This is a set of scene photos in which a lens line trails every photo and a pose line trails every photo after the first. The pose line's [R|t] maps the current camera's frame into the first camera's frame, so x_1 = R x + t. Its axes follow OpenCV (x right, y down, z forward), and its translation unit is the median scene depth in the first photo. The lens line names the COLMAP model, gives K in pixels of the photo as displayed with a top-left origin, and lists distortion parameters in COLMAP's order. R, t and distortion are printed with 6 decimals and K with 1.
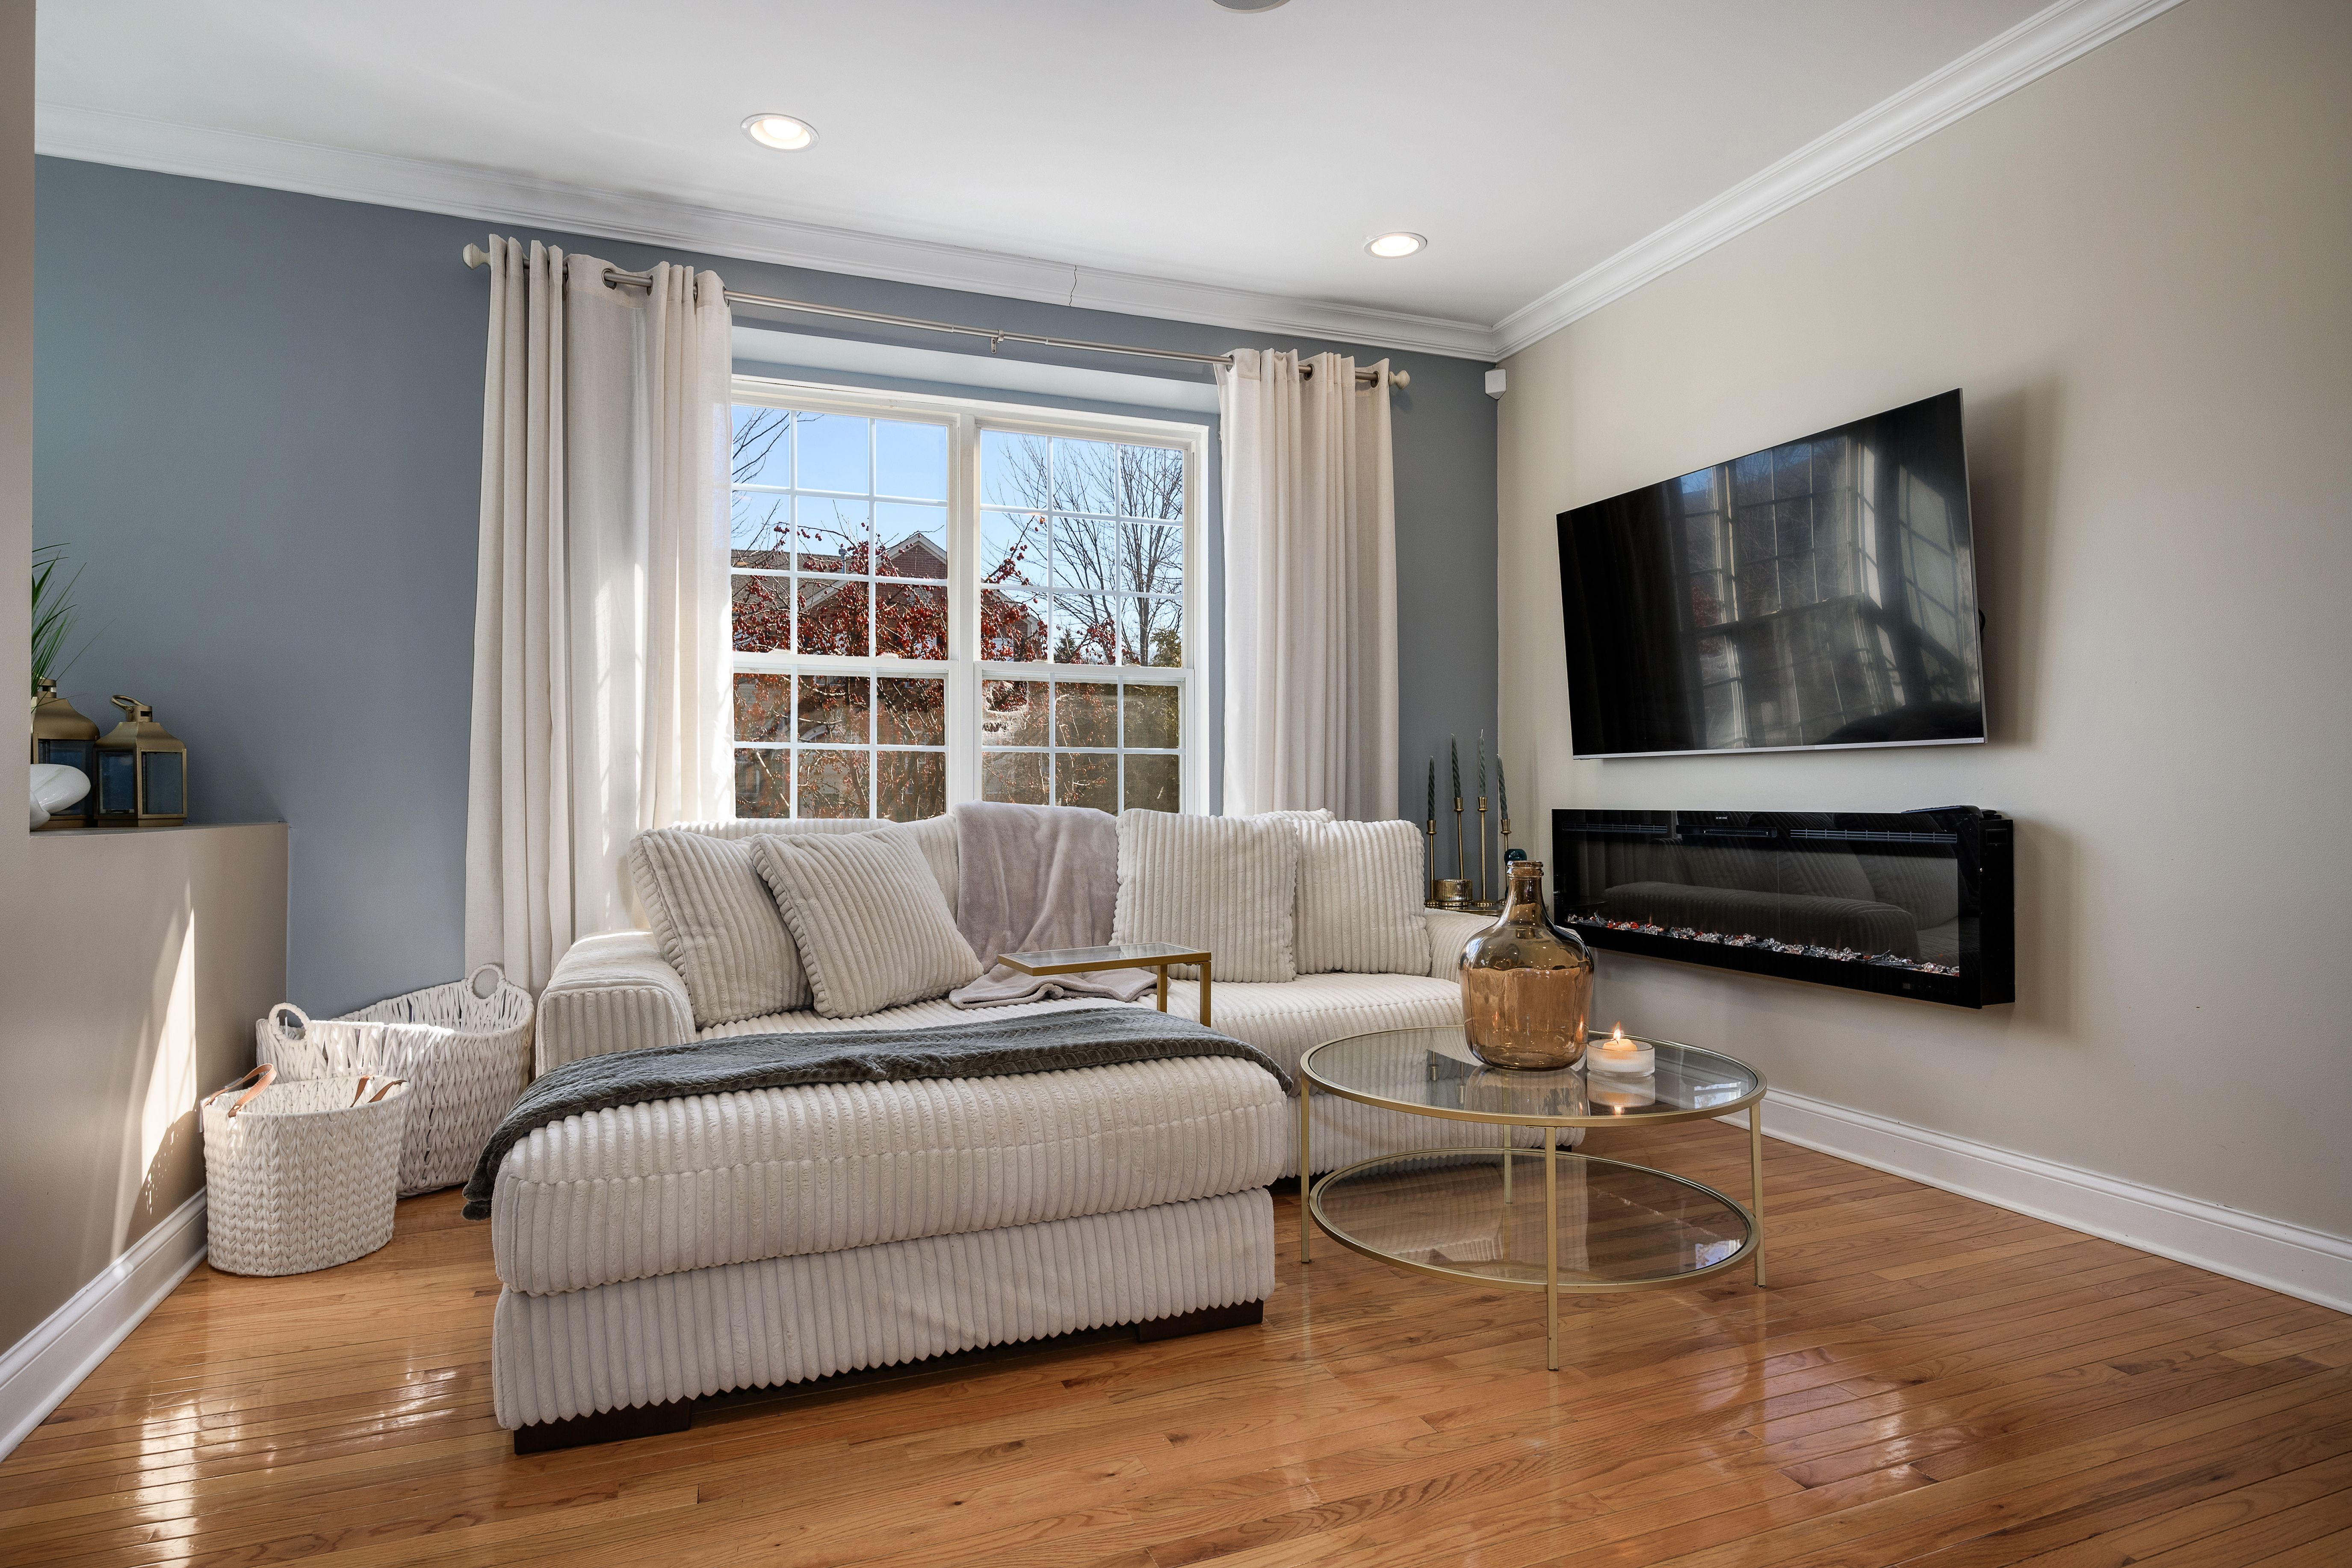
lens RADIAL K [[1285.0, 0, 1176.0], [0, 1285.0, 784.7], [0, 0, 1]] dist [-0.005564, -0.000203]
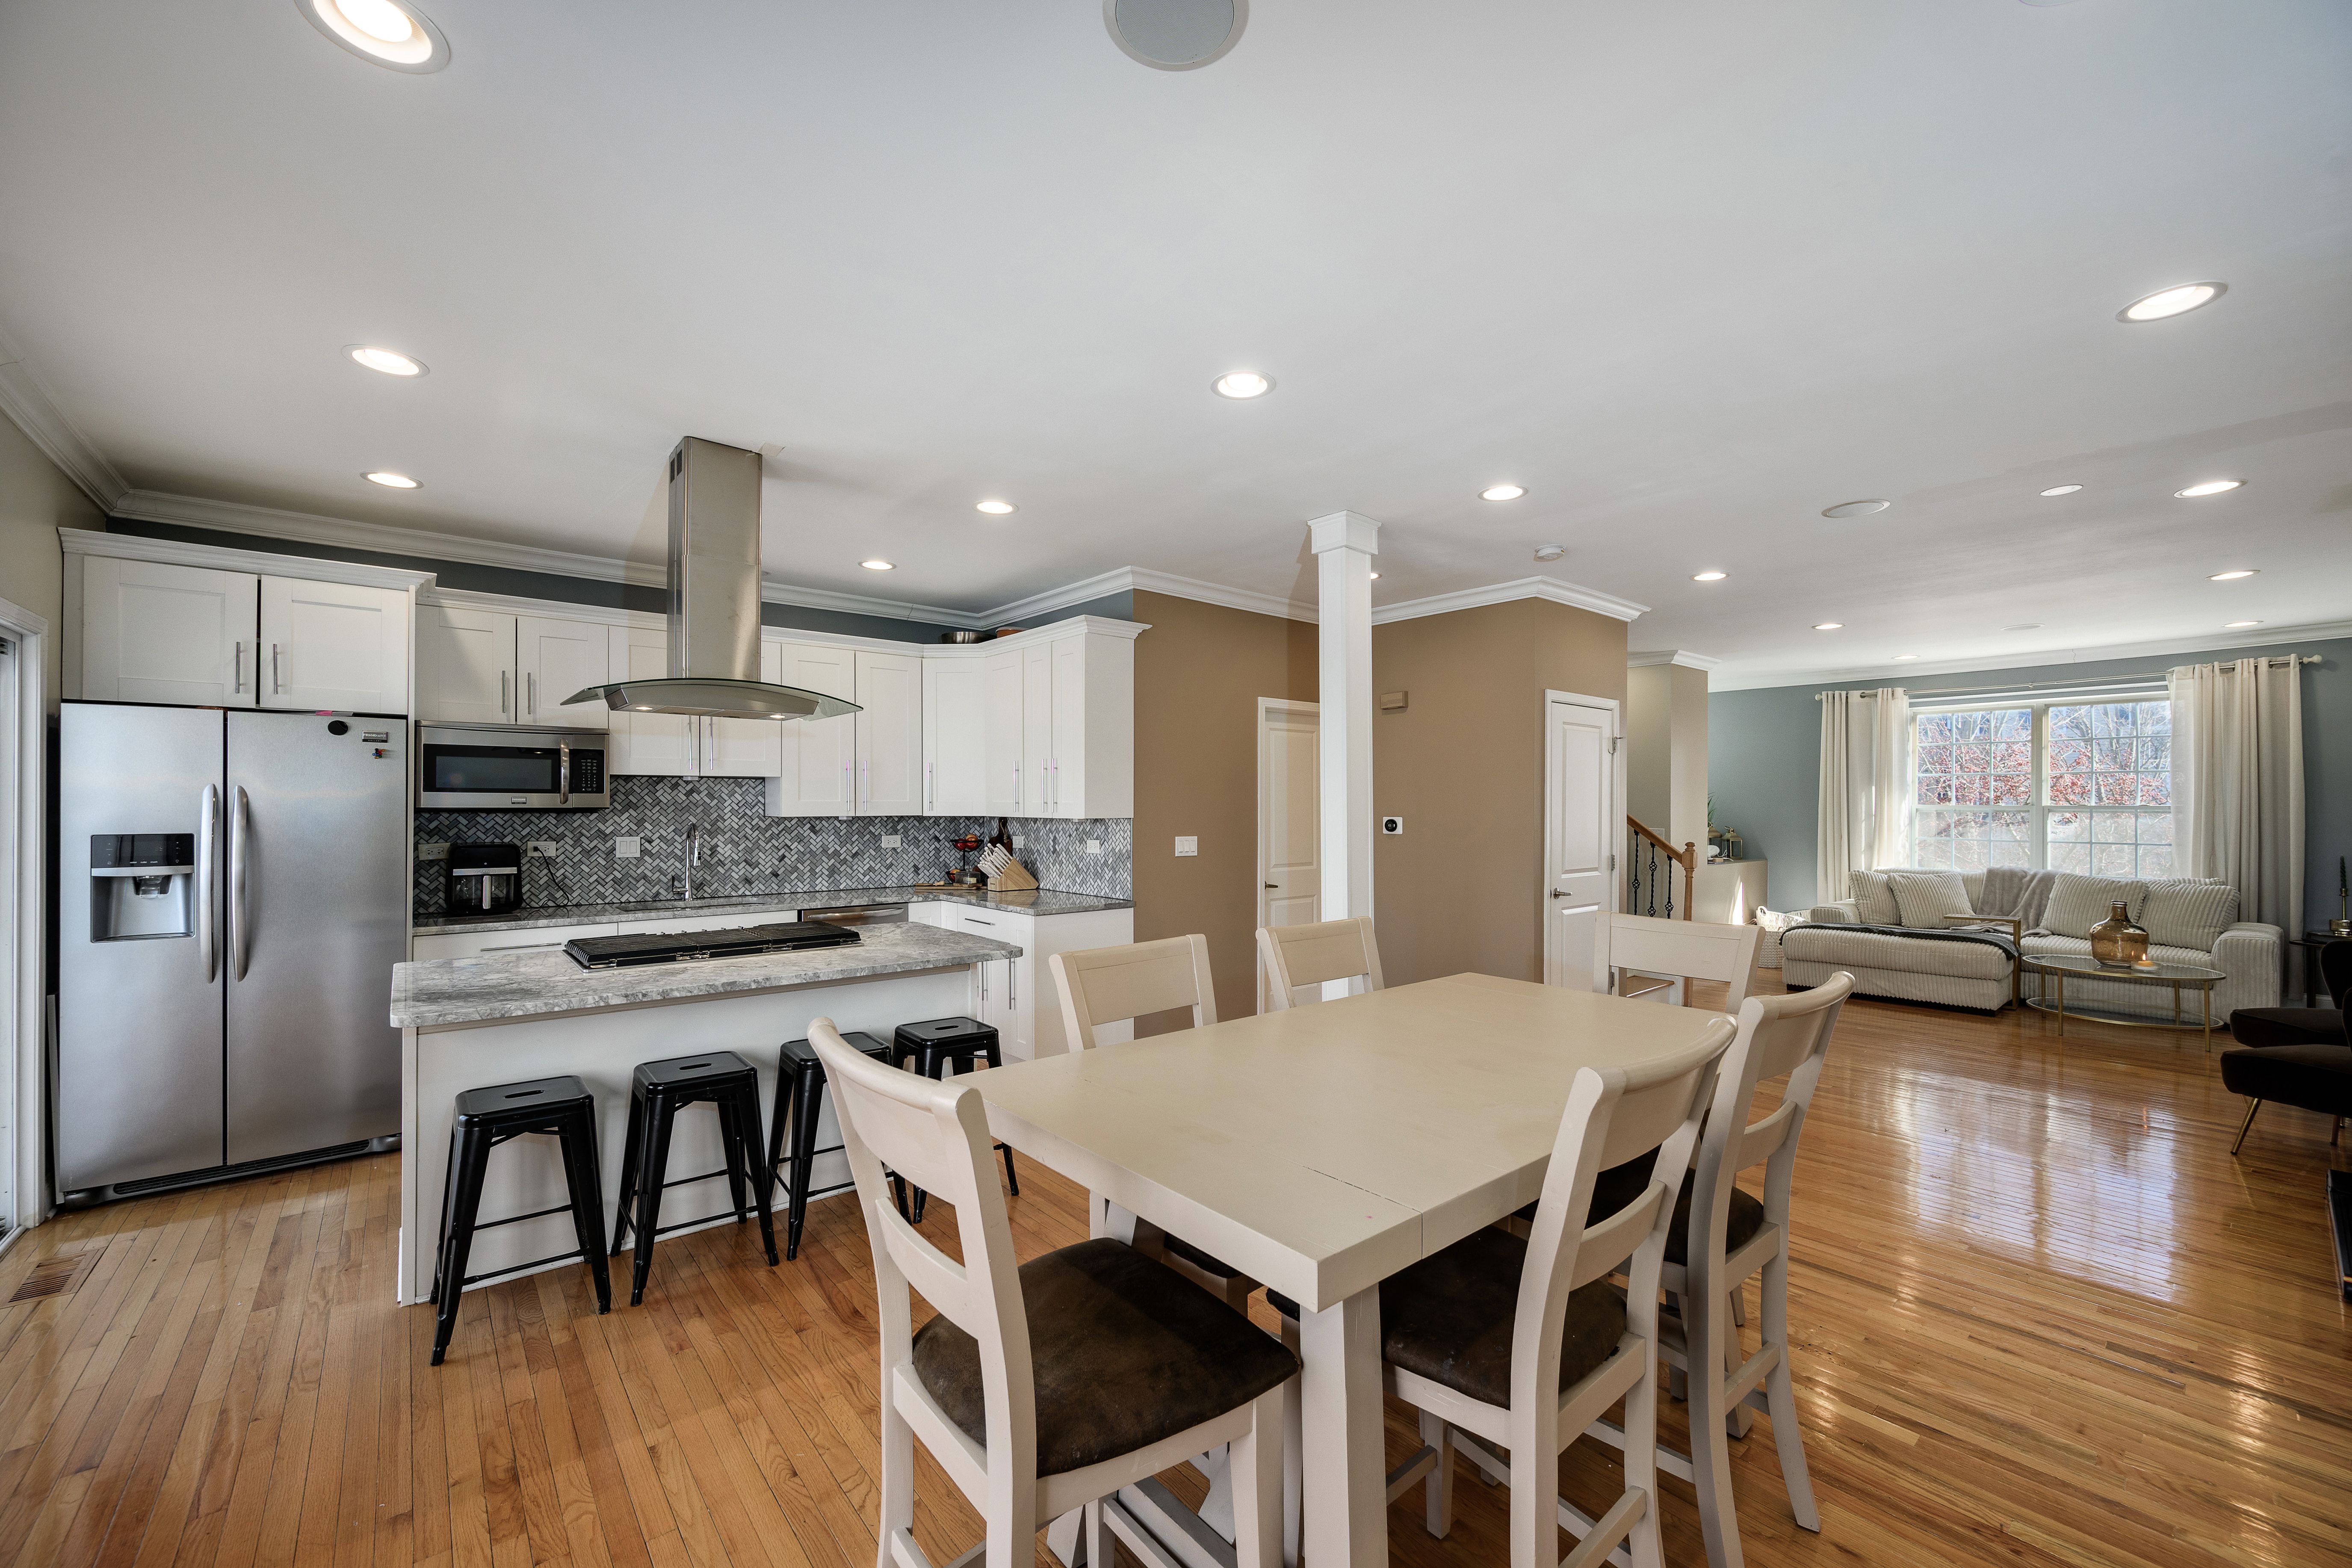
lens RADIAL K [[932.4, 0, 1176.2], [0, 932.4, 797.9], [0, 0, 1]] dist [-0.001230, -0.000064]
pose [[0.312826, -0.003518, -0.949804, 1.151144], [0.005122, 0.999985, -0.002017, -0.132573], [0.949797, -0.004234, 0.312839, -1.267343]]
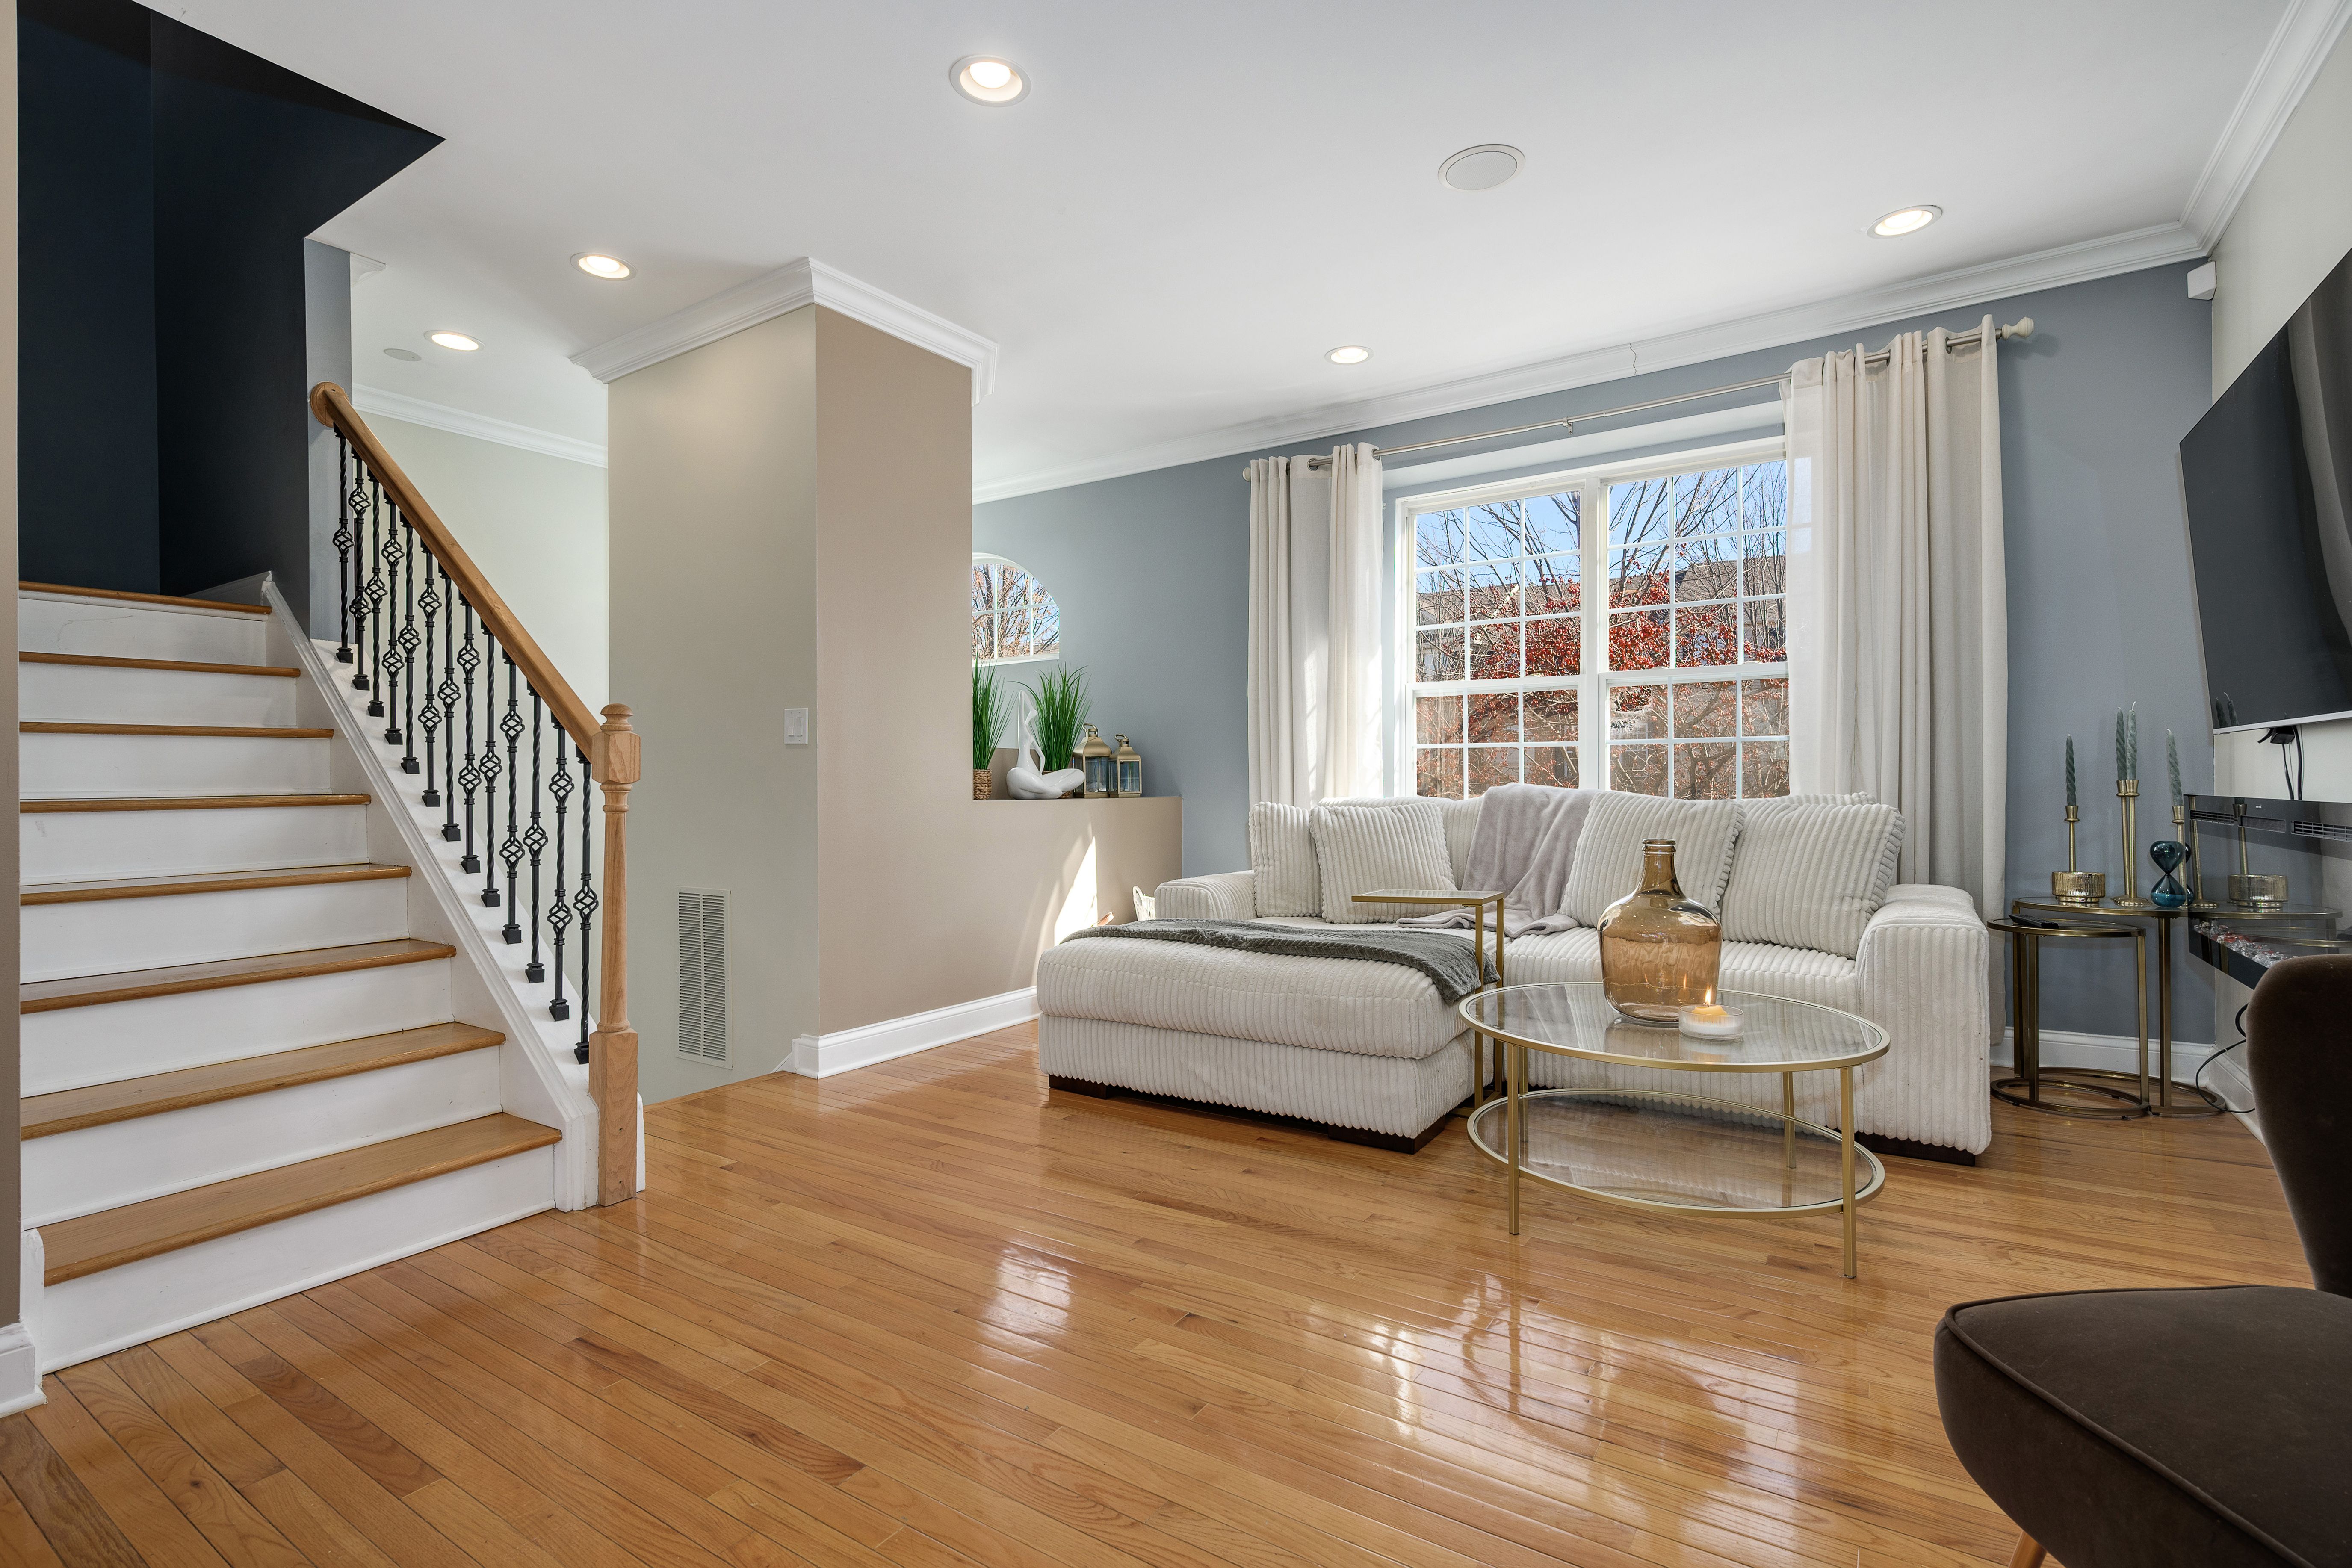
lens RADIAL K [[1089.5, 0, 1178.2], [0, 1089.5, 774.9], [0, 0, 1]] dist [-0.003004, 0.000122]
pose [[0.567929, -0.007346, -0.823045, 0.559519], [0.010783, 0.999941, -0.001484, -0.000216], [0.823007, -0.008032, 0.567975, 0.067047]]
